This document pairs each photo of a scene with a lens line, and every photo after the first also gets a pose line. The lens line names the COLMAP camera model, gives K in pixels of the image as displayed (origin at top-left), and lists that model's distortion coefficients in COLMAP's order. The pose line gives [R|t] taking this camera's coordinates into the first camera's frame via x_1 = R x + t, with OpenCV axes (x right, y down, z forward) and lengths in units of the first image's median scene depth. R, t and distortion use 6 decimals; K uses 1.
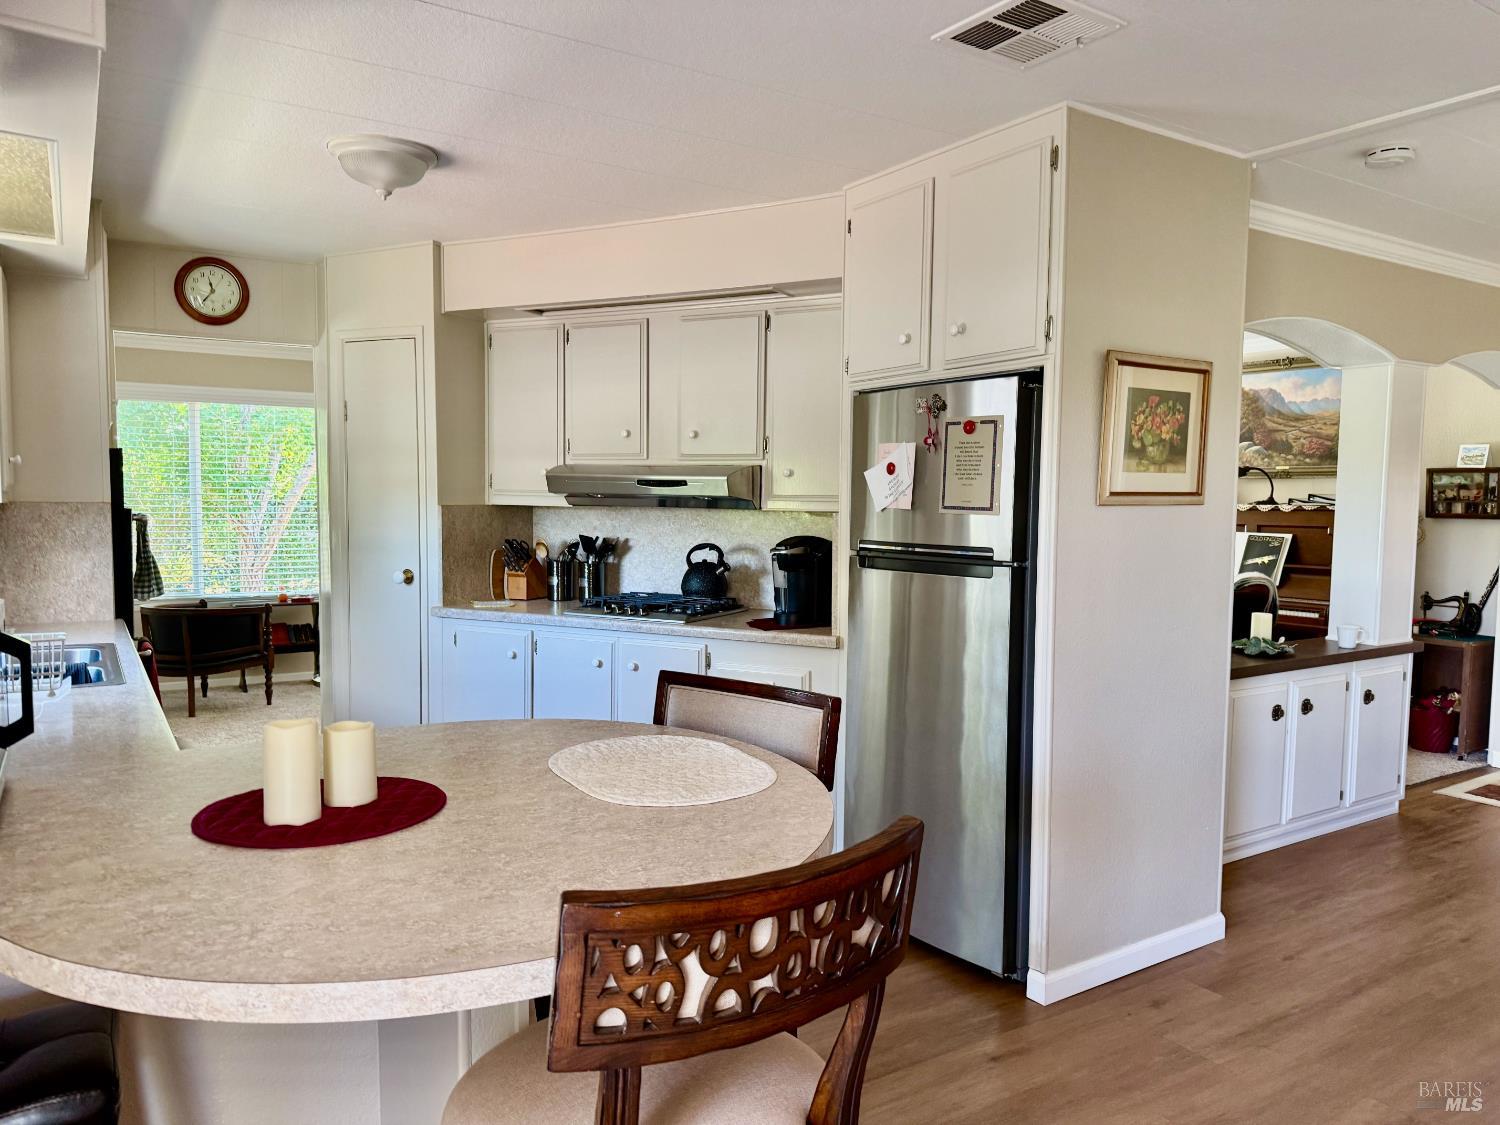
lens RADIAL K [[1029.6, 0, 750.0], [0, 1029.6, 562.5], [0, 0, 1]] dist [0.123891, -0.169702]
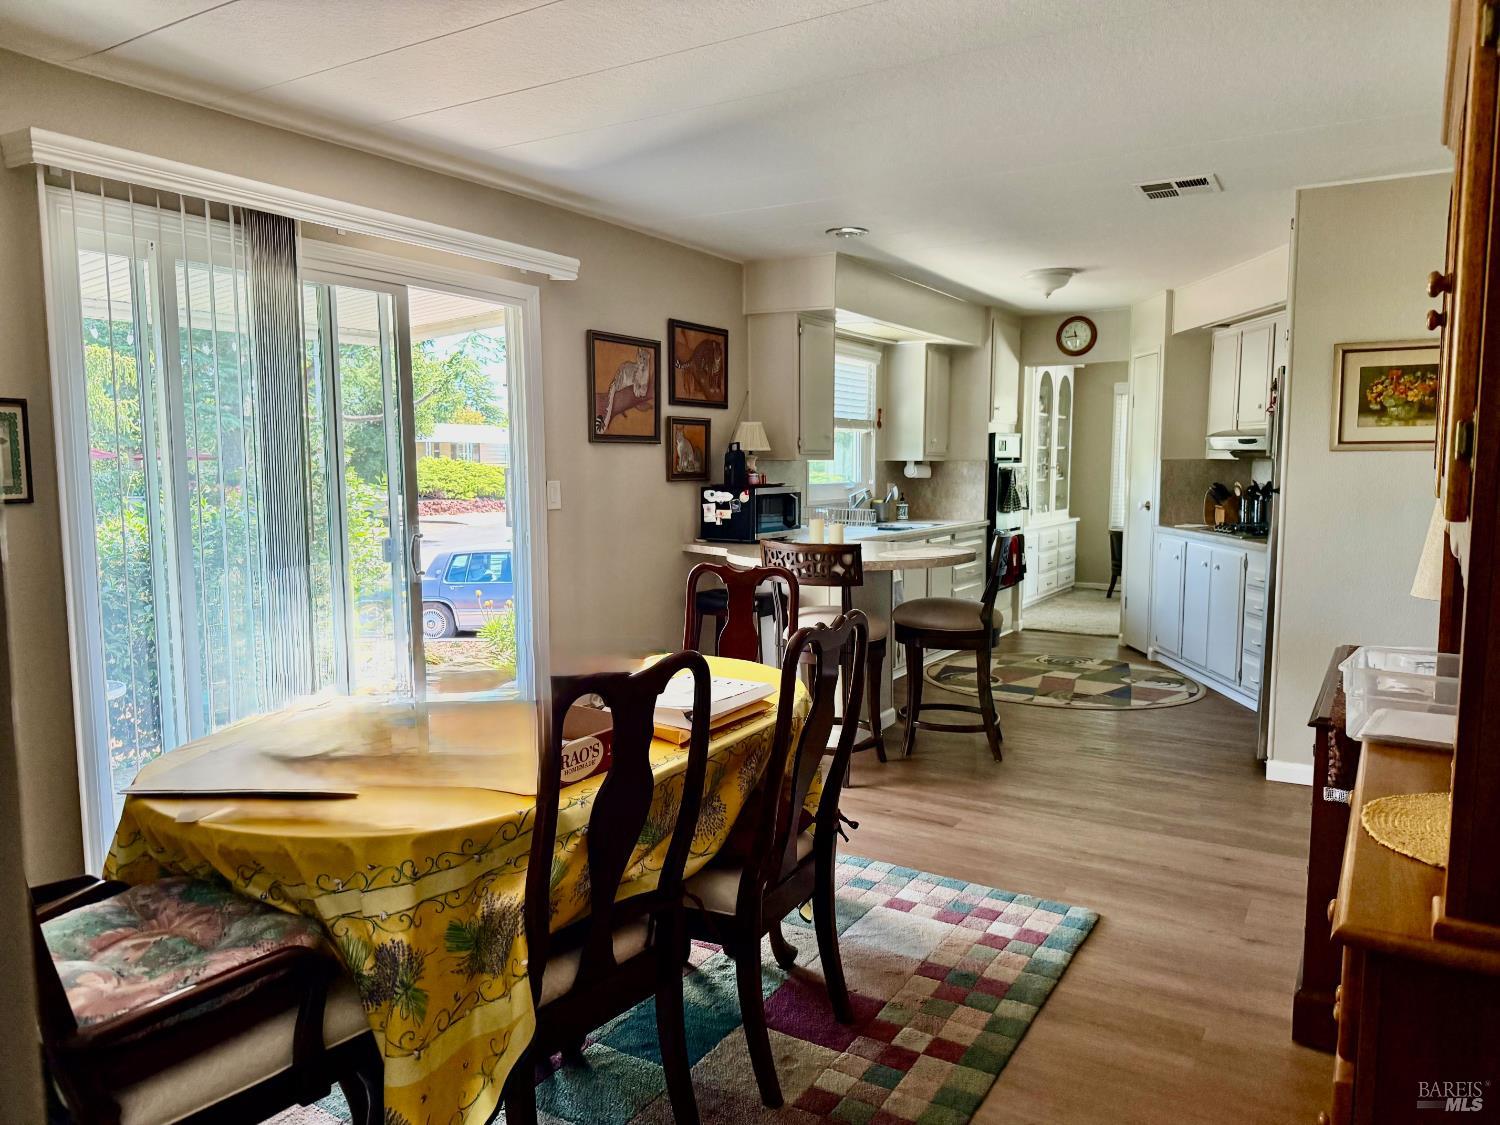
lens RADIAL K [[1029.6, 0, 750.0], [0, 1029.6, 562.5], [0, 0, 1]] dist [0.123891, -0.169702]
pose [[0.441841, 0.076897, -0.893791, 1.278338], [-0.047399, 0.996929, 0.062340, 0.044969], [0.895840, 0.014820, 0.444129, -0.359680]]
